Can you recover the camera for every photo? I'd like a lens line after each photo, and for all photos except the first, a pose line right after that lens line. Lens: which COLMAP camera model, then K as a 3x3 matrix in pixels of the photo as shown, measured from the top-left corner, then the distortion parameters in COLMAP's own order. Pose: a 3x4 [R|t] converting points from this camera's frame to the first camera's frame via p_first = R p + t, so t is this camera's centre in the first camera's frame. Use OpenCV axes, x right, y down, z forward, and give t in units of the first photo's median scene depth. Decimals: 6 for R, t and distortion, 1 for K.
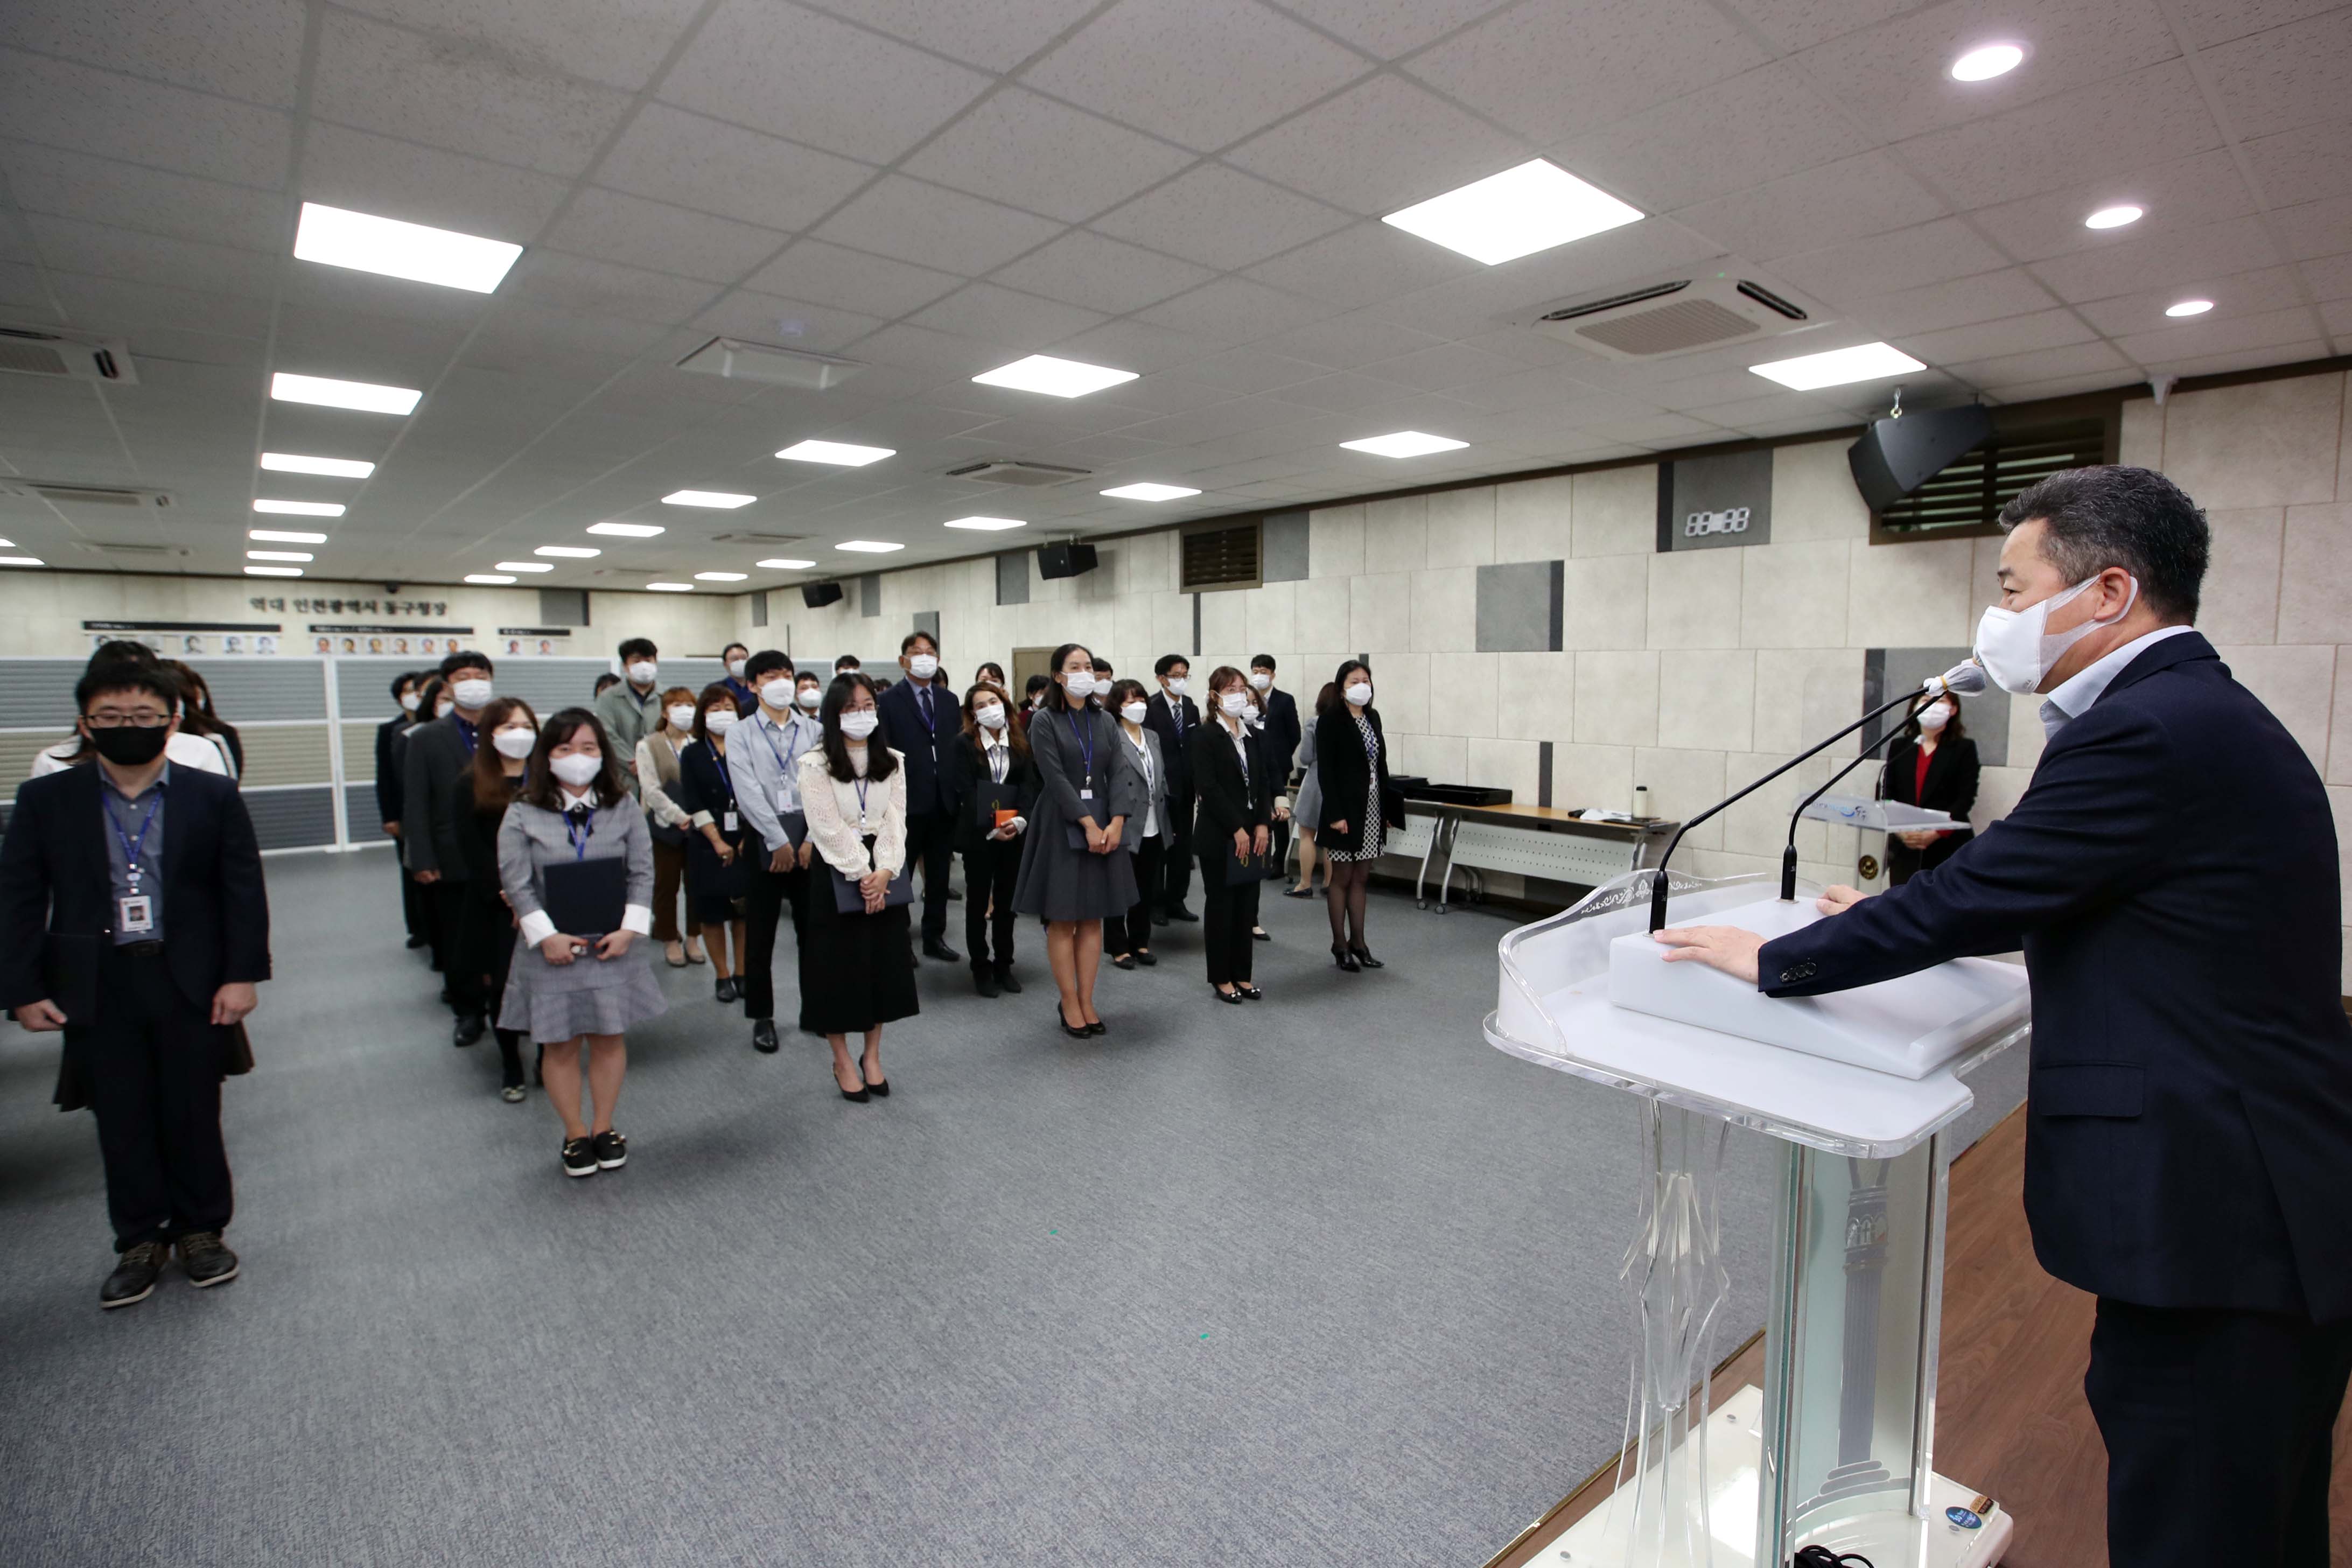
lens RADIAL K [[1201.4, 0, 1222.6], [0, 1201.4, 779.3], [0, 0, 1]] dist [-0.039149, 0.013319]
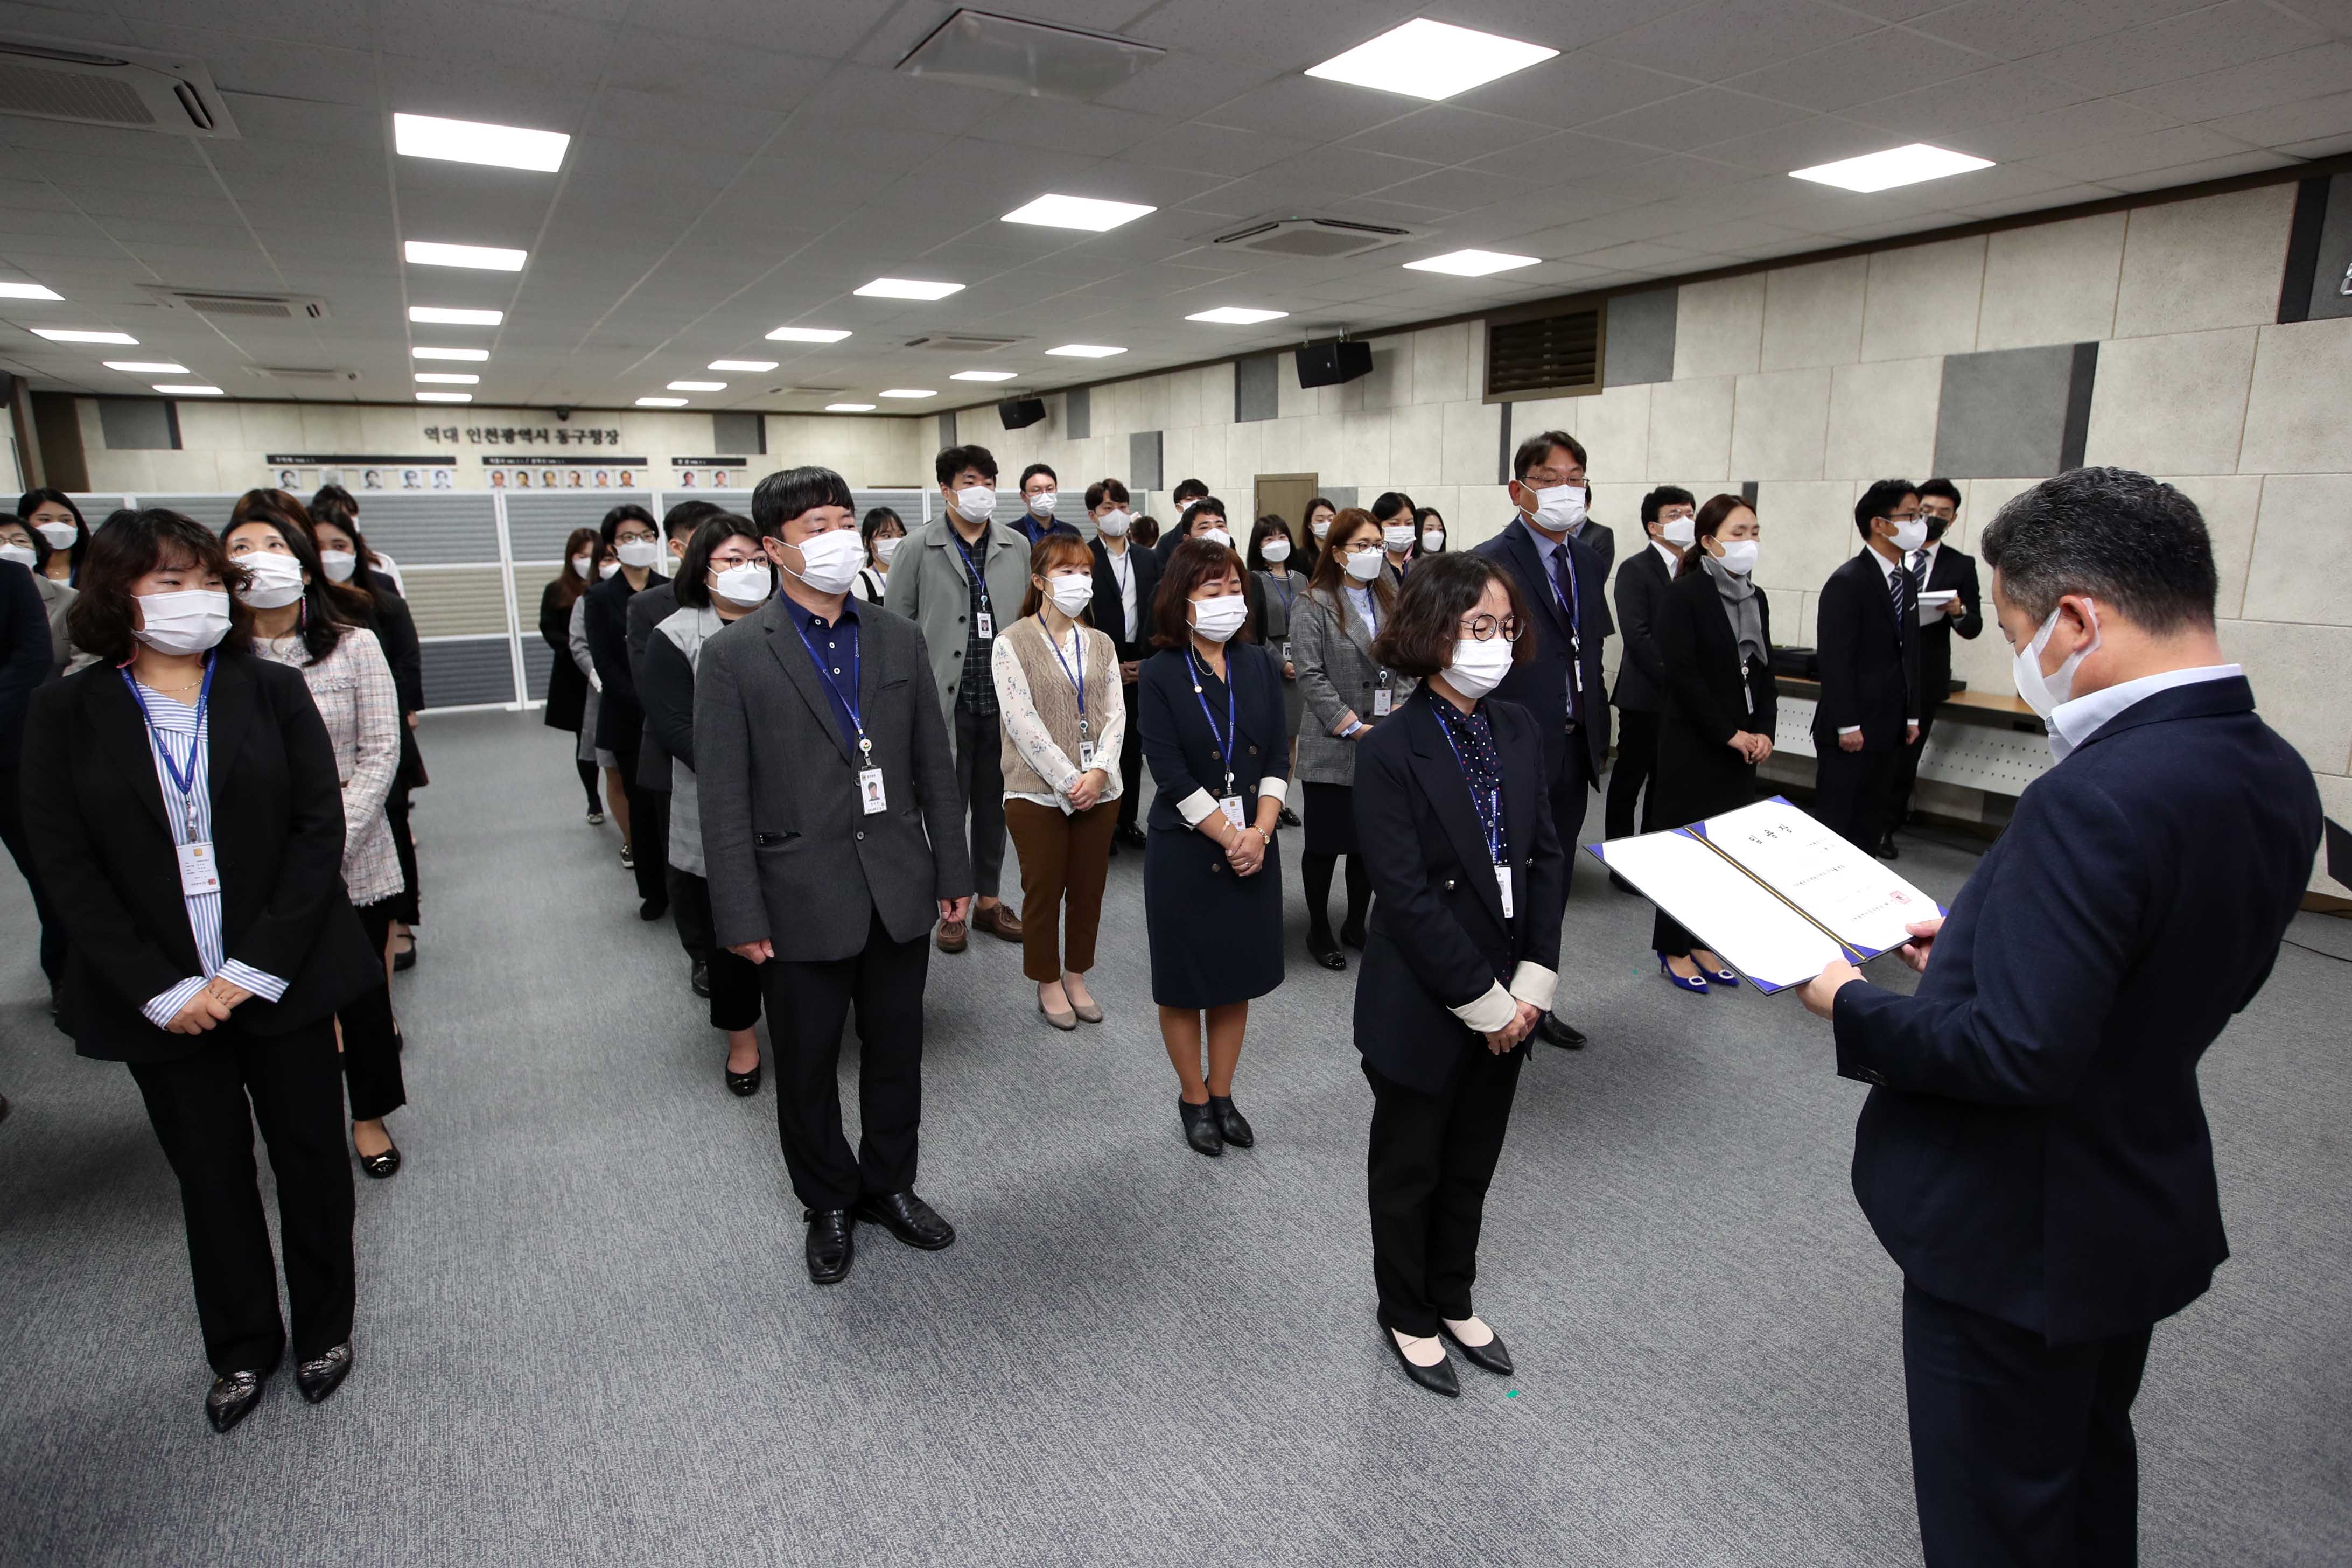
lens RADIAL K [[1297.6, 0, 1176.3], [0, 1297.6, 790.7], [0, 0, 1]] dist [-0.042922, 0.022467]
pose [[0.983607, 0.036028, -0.176691, -0.085975], [-0.013127, 0.991544, 0.129103, -0.012845], [0.179848, -0.124667, 0.975763, 0.136548]]
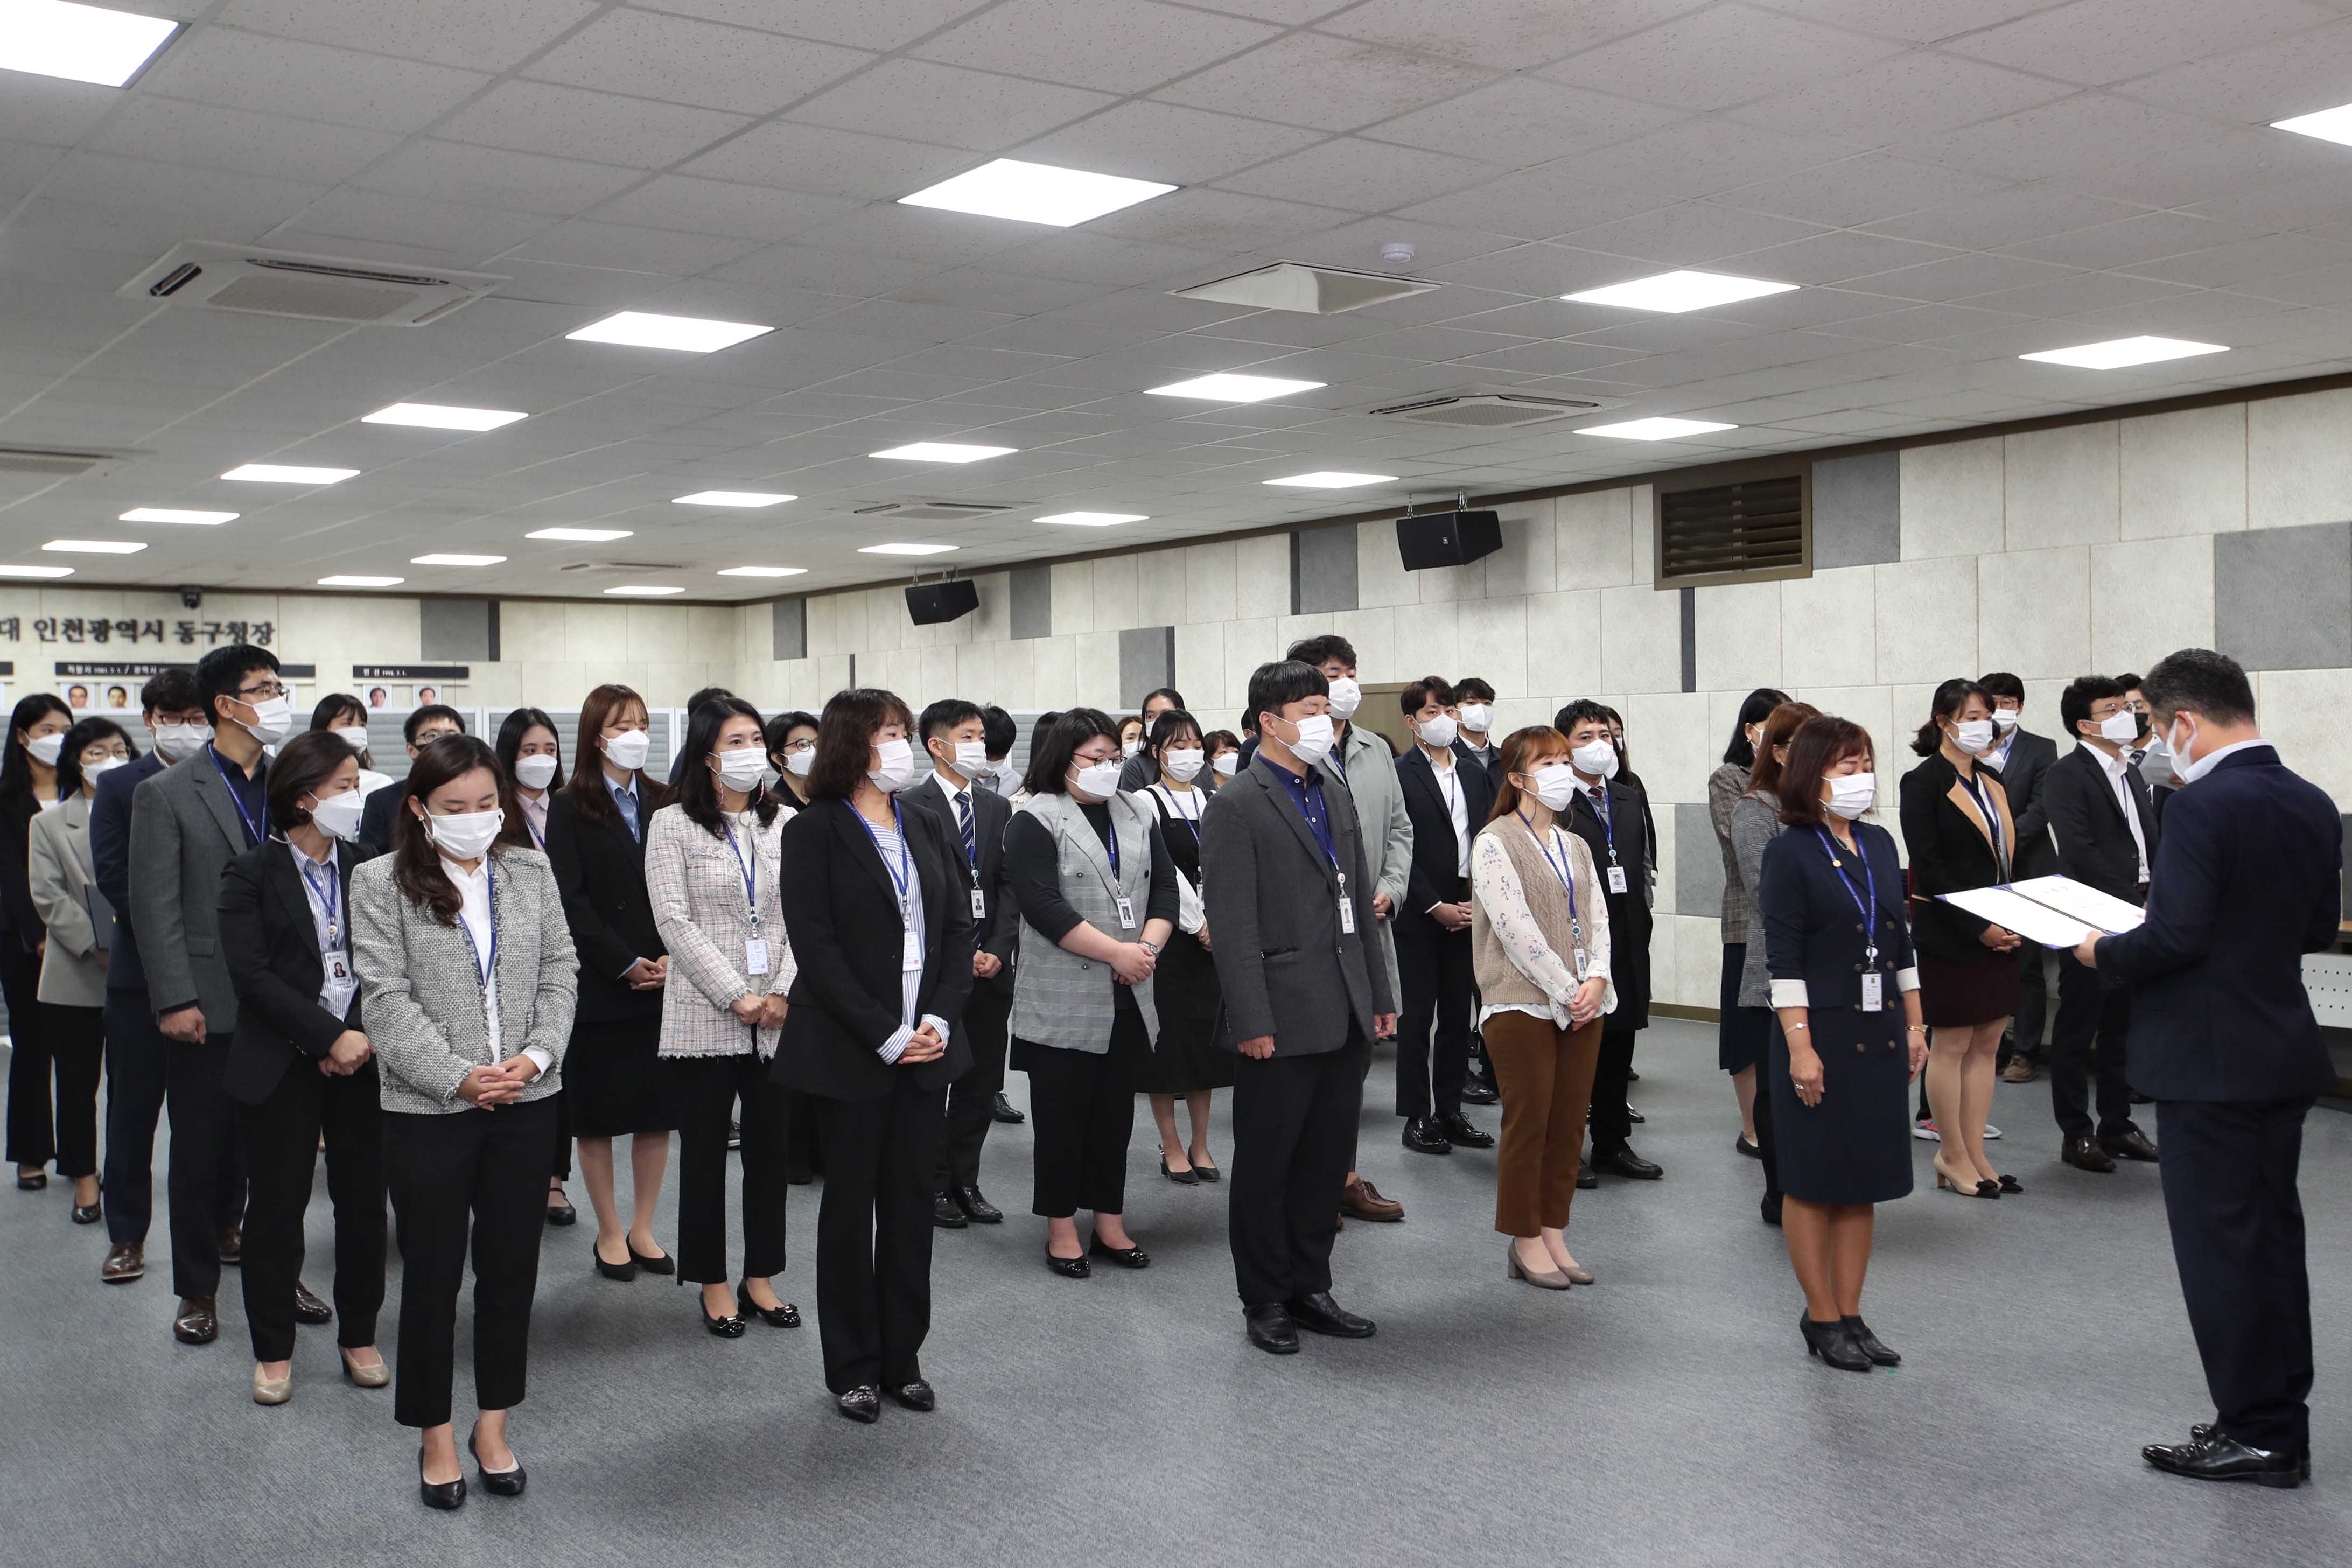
lens RADIAL K [[2526.1, 0, 1190.1], [0, 2526.1, 802.2], [0, 0, 1]] dist [0.037082, 0.000000]
pose [[0.996972, -0.010886, -0.076992, -0.197762], [0.005405, 0.997459, -0.071038, 0.045895], [0.077569, 0.070407, 0.994498, -0.305413]]
